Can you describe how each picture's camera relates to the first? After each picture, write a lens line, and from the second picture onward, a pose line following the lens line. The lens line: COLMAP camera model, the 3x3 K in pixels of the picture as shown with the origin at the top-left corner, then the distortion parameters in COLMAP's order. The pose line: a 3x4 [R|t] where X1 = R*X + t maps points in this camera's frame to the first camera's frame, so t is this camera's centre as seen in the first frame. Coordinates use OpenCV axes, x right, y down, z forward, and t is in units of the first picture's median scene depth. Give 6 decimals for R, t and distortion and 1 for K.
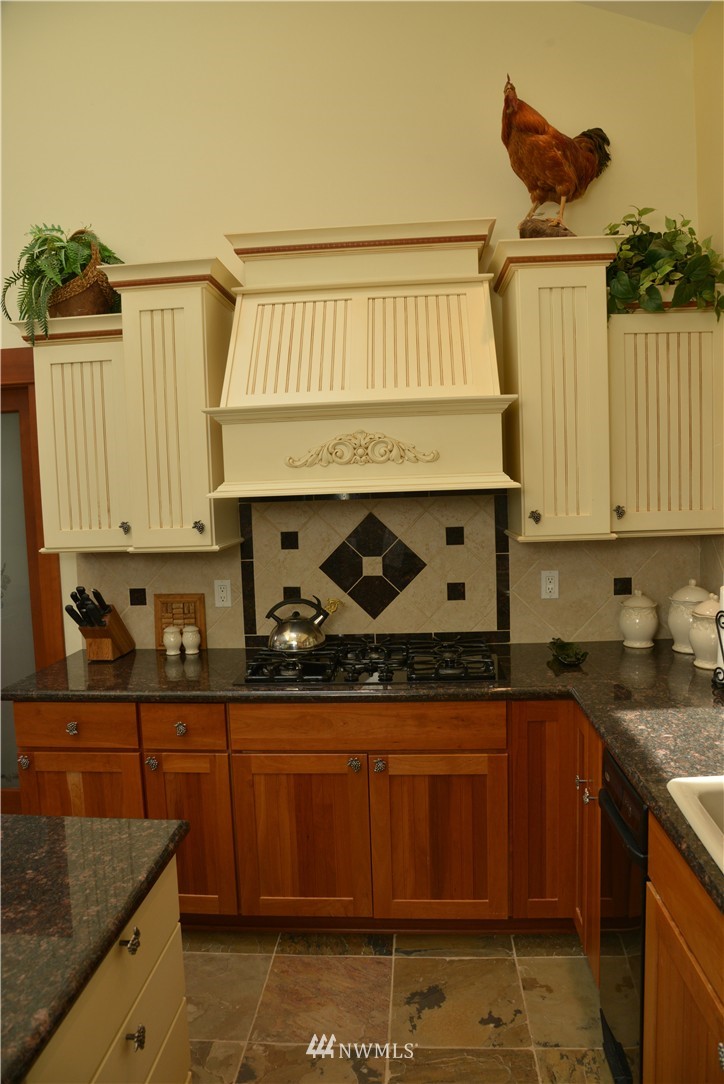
lens RADIAL K [[757.9, 0, 359.4], [0, 757.9, 541.6], [0, 0, 1]] dist [-0.101842, 0.043747]
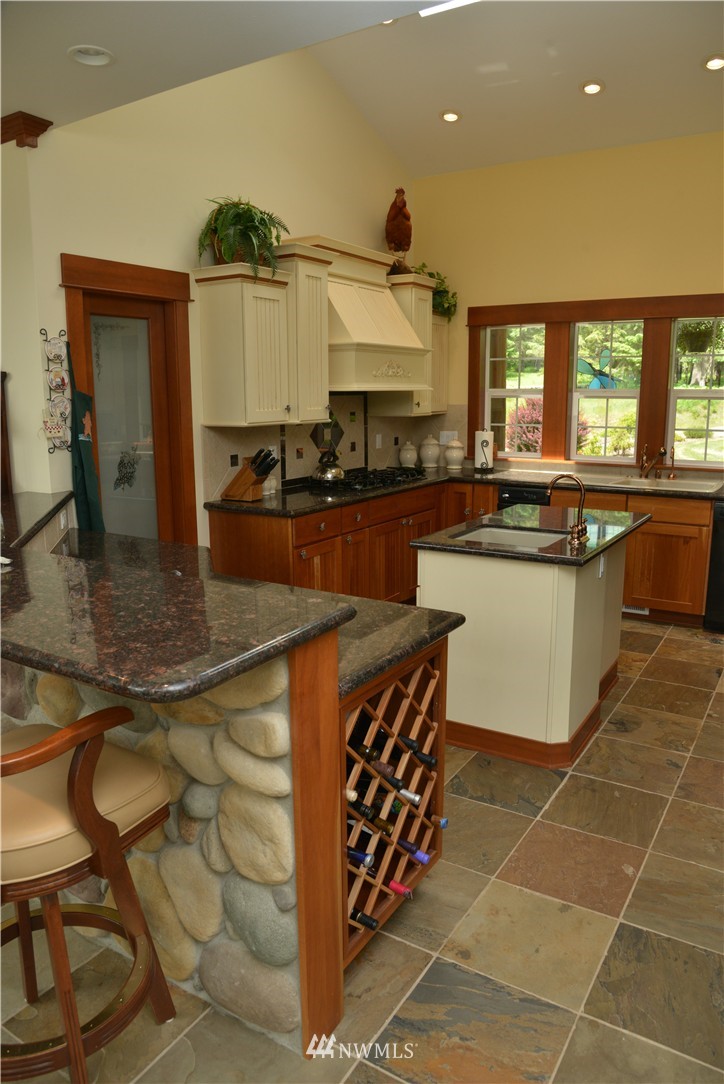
lens RADIAL K [[757.9, 0, 360.7], [0, 757.9, 539.8], [0, 0, 1]] dist [-0.101842, 0.043747]
pose [[0.455968, -0.142440, 0.878524, -1.728218], [0.058689, 0.989773, 0.130017, 0.058044], [-0.888059, -0.007724, 0.459664, 0.130738]]
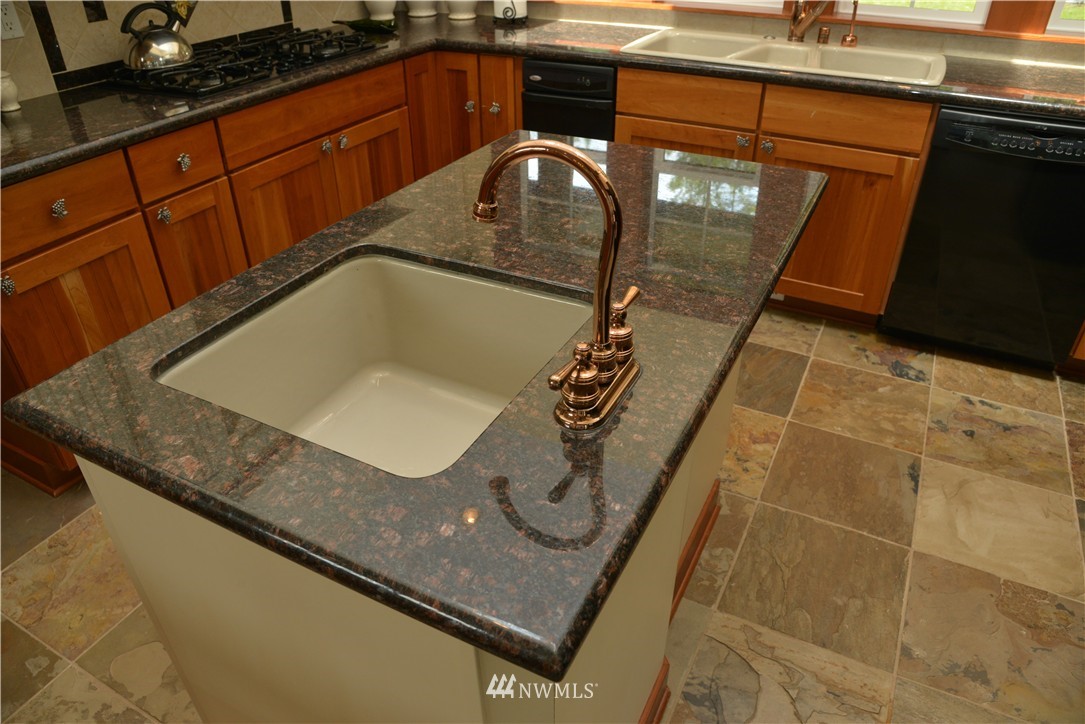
lens RADIAL K [[738.1, 0, 541.6], [0, 738.1, 362.4], [0, 0, 1]] dist [-0.094275, 0.031069]
pose [[0.379158, -0.480242, 0.790953, -0.768571], [0.064909, 0.866476, 0.494982, 0.065149], [-0.923052, -0.136336, 0.359703, 0.282107]]
